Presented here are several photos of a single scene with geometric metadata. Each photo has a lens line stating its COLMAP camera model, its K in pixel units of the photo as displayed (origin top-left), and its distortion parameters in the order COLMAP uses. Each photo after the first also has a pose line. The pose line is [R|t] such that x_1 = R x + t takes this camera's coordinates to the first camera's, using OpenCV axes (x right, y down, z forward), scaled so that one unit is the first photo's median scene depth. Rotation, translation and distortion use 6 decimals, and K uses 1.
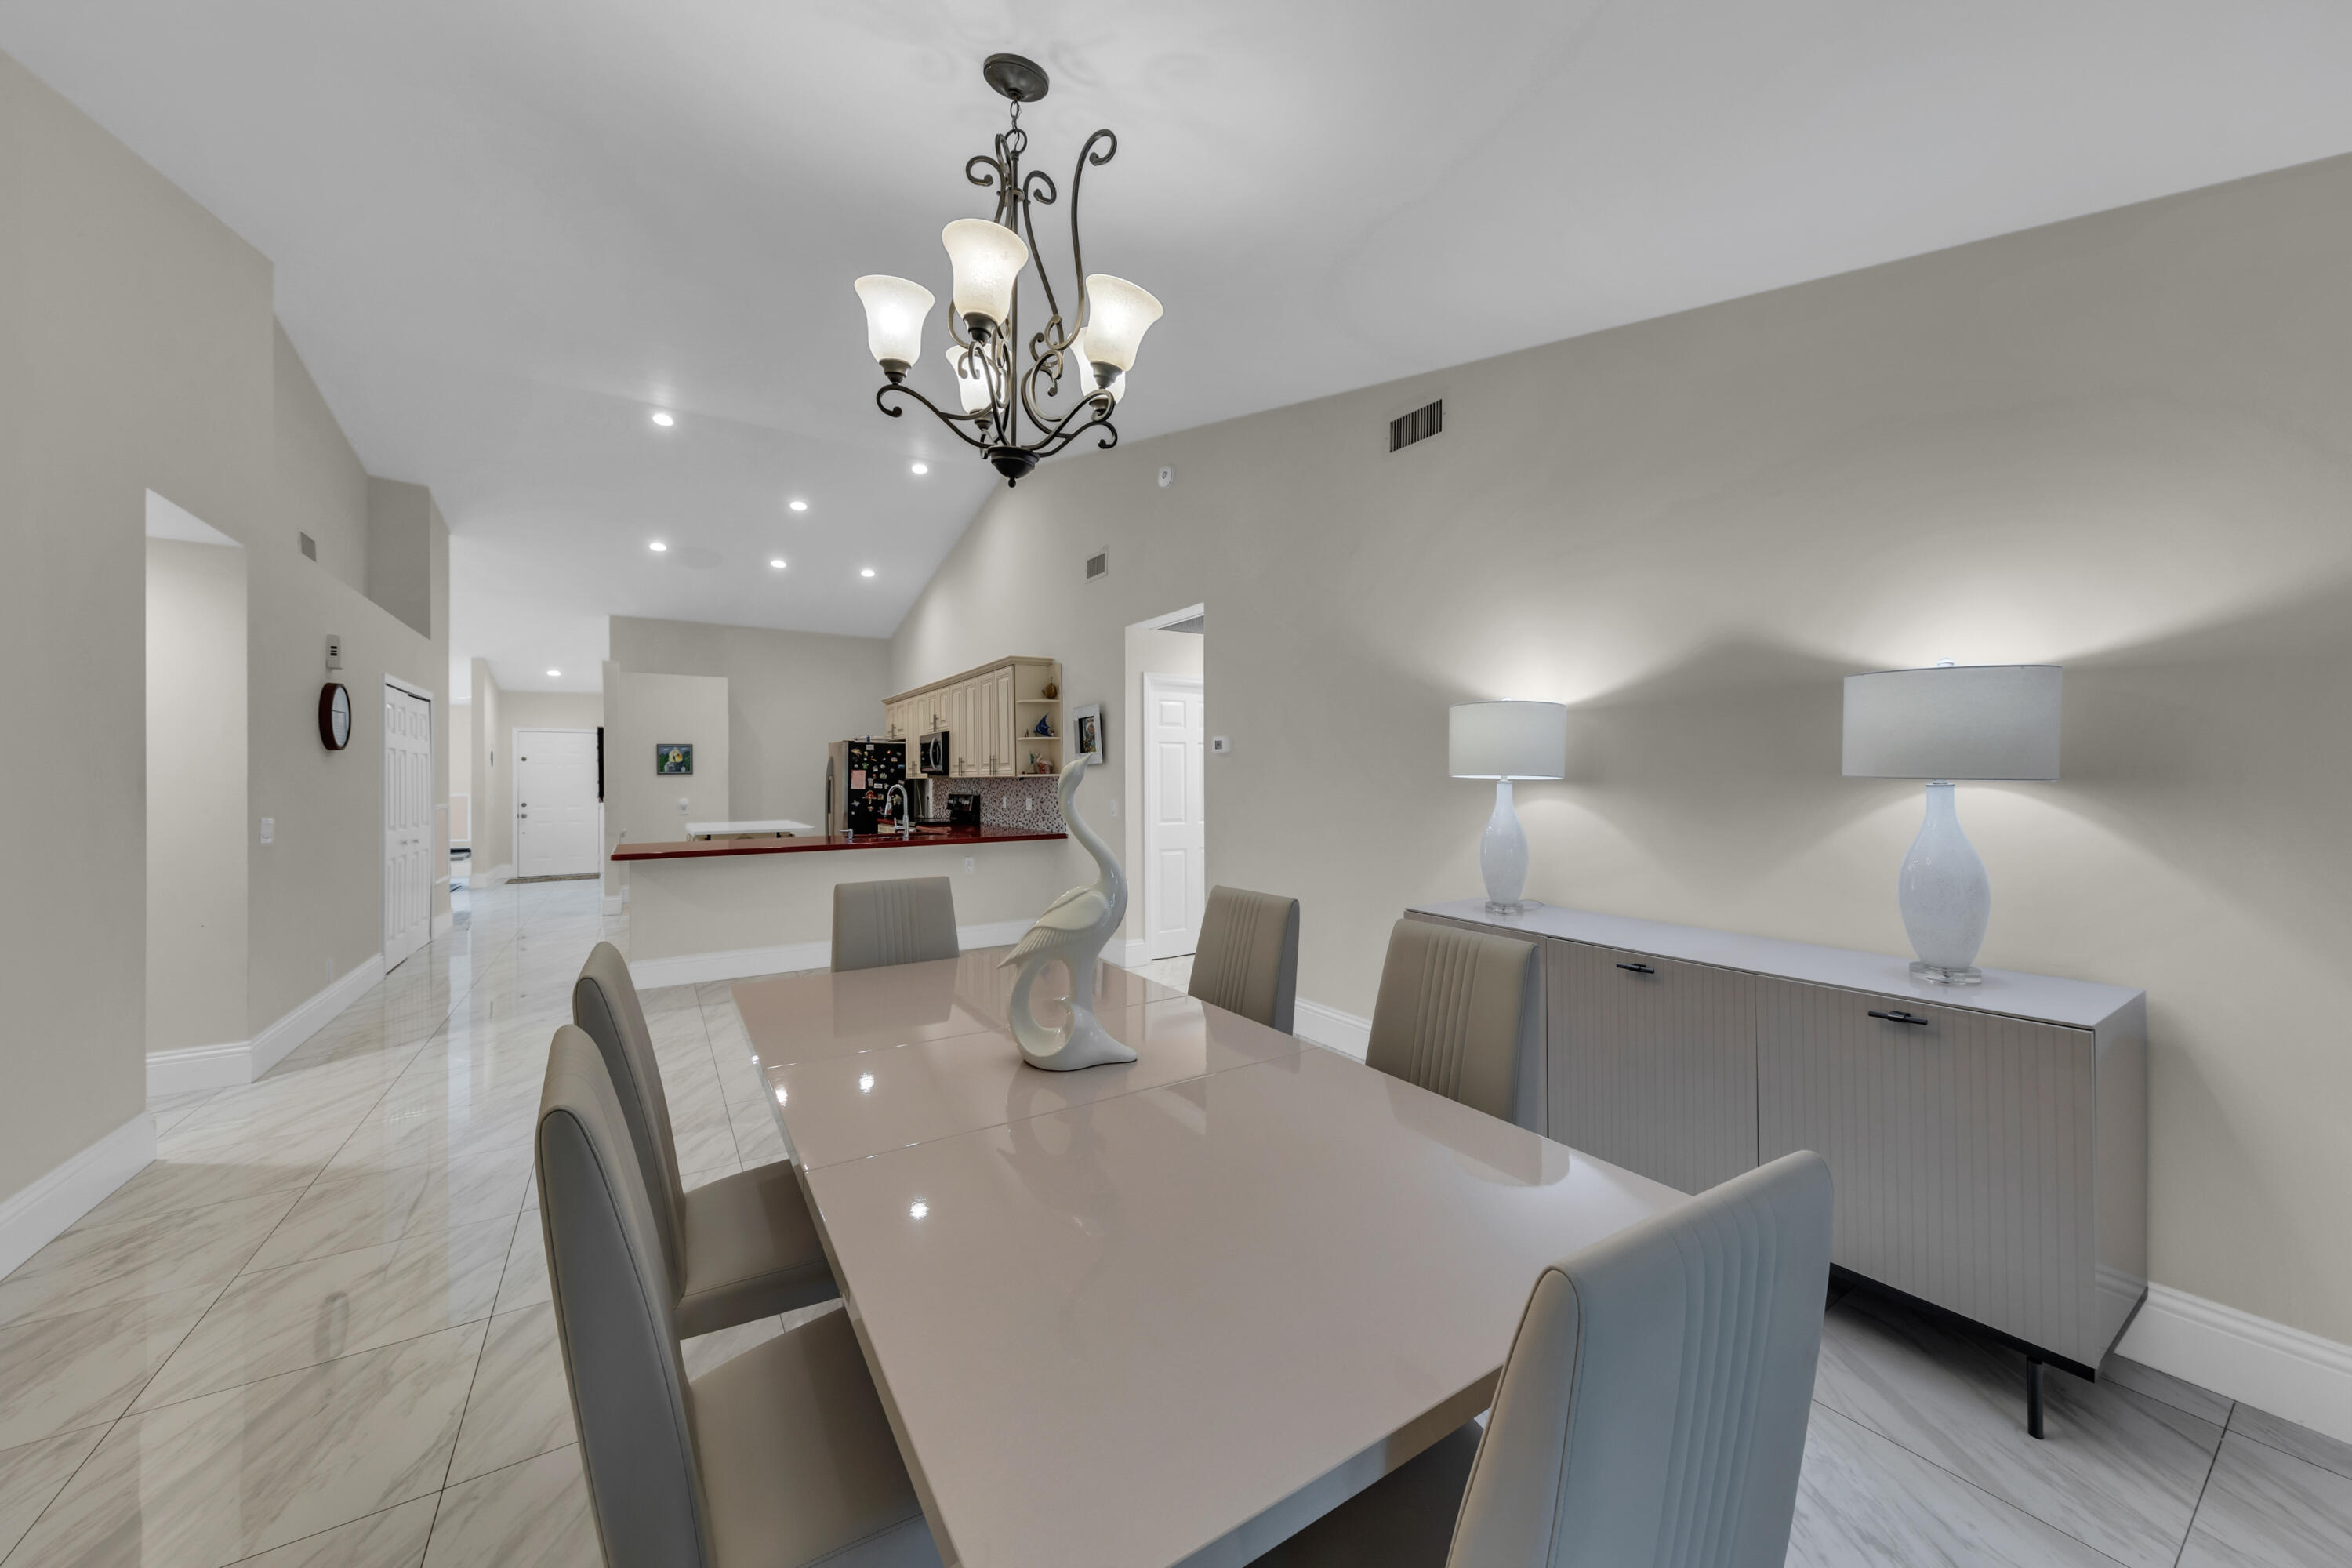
lens RADIAL K [[853.1, 0, 1192.4], [0, 853.1, 775.1], [0, 0, 1]] dist [-0.000020, -0.000023]
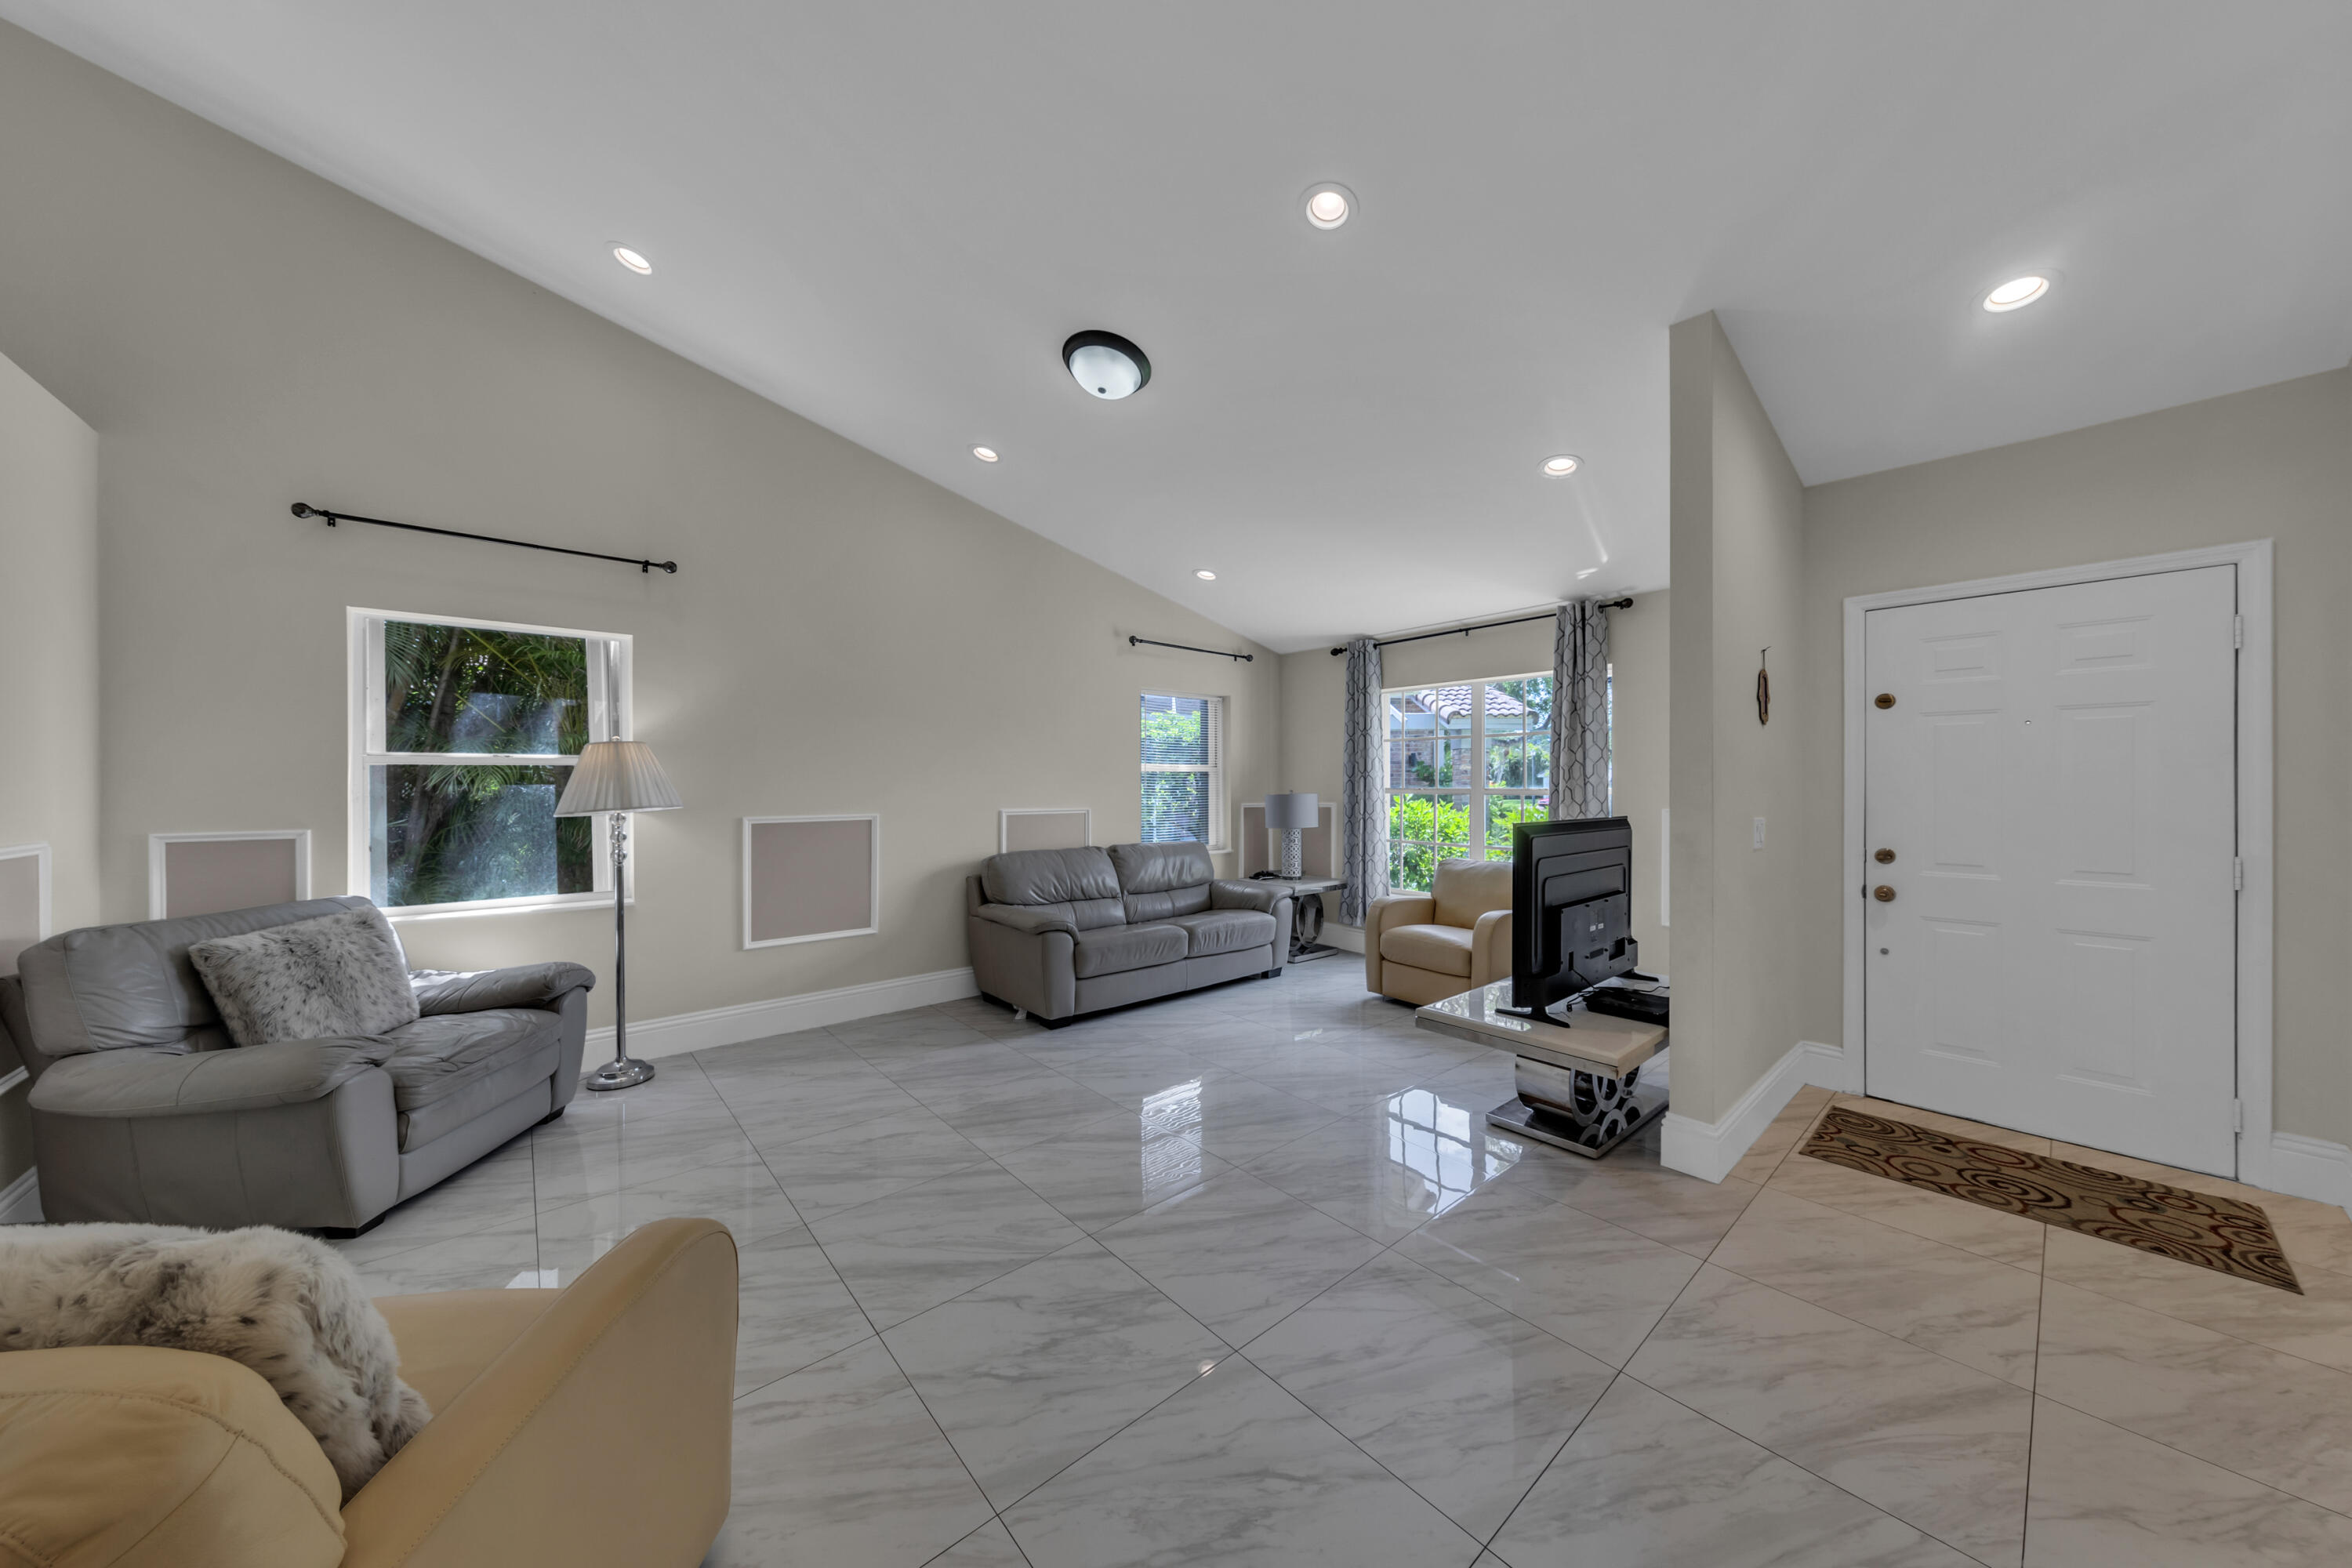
lens RADIAL K [[778.5, 0, 1188.1], [0, 778.5, 782.7], [0, 0, 1]] dist [0.006265, -0.000668]
pose [[0.146322, -0.001212, -0.989236, -0.679811], [0.005837, 0.999983, -0.000362, 0.011282], [0.989220, -0.005722, 0.146327, 0.889892]]
